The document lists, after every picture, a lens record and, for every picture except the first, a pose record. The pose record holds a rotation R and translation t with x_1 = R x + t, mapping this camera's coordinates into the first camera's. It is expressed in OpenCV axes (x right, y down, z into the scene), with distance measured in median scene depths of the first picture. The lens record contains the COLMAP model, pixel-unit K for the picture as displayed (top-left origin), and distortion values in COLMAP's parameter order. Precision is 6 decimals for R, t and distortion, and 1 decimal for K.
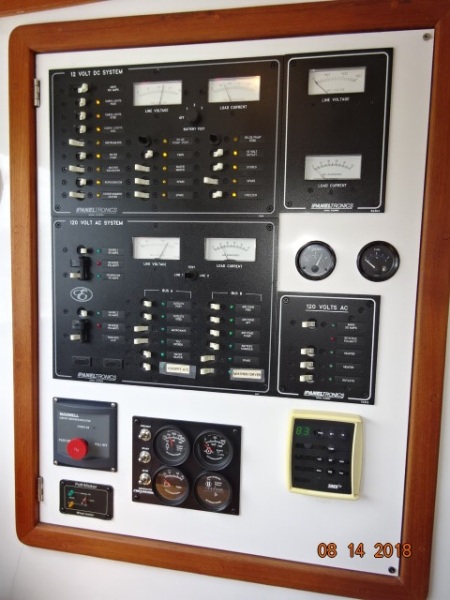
lens RADIAL K [[442.5, 0, 225.0], [0, 442.5, 300.0], [0, 0, 1]] dist [0.003384, -0.005726]
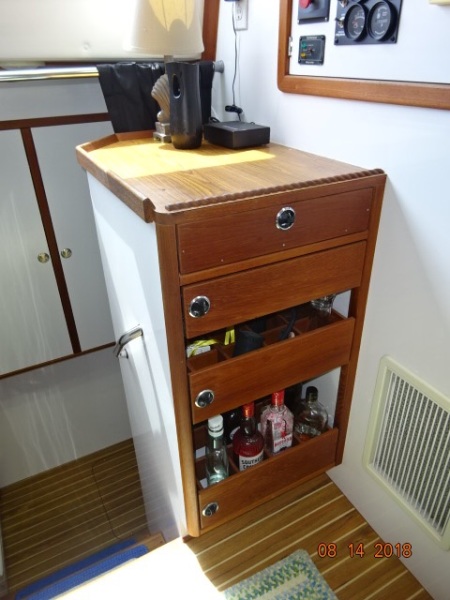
lens RADIAL K [[442.5, 0, 225.0], [0, 442.5, 300.0], [0, 0, 1]] dist [0.003384, -0.005726]
pose [[0.621662, 0.350867, -0.700306, 0.833884], [-0.027413, 0.903260, 0.428217, 0.619111], [0.782806, -0.247009, 0.571141, -0.221269]]
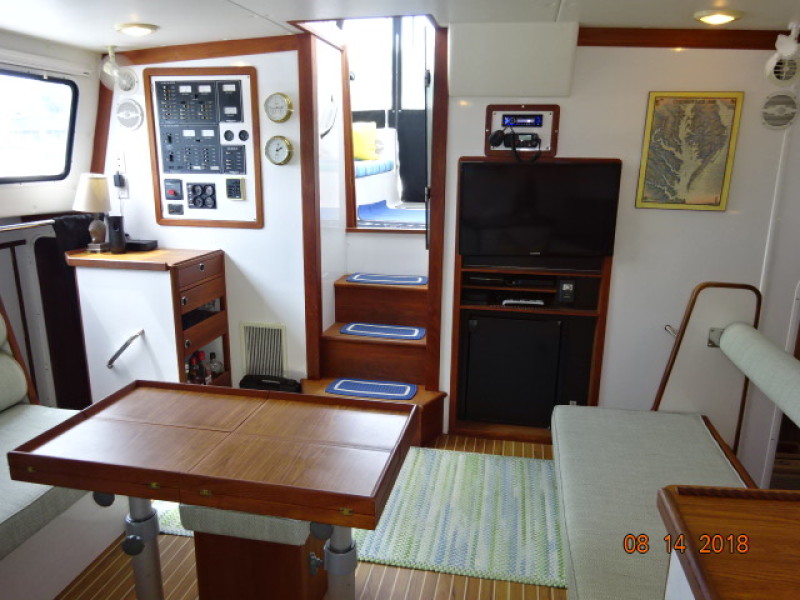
lens RADIAL K [[590.0, 0, 400.0], [0, 590.0, 300.0], [0, 0, 1]] dist [0.003384, -0.005726]
pose [[0.999667, -0.011748, -0.022968, 1.646692], [0.015245, 0.987232, 0.158557, 0.483878], [0.020812, -0.158854, 0.987083, -3.886280]]
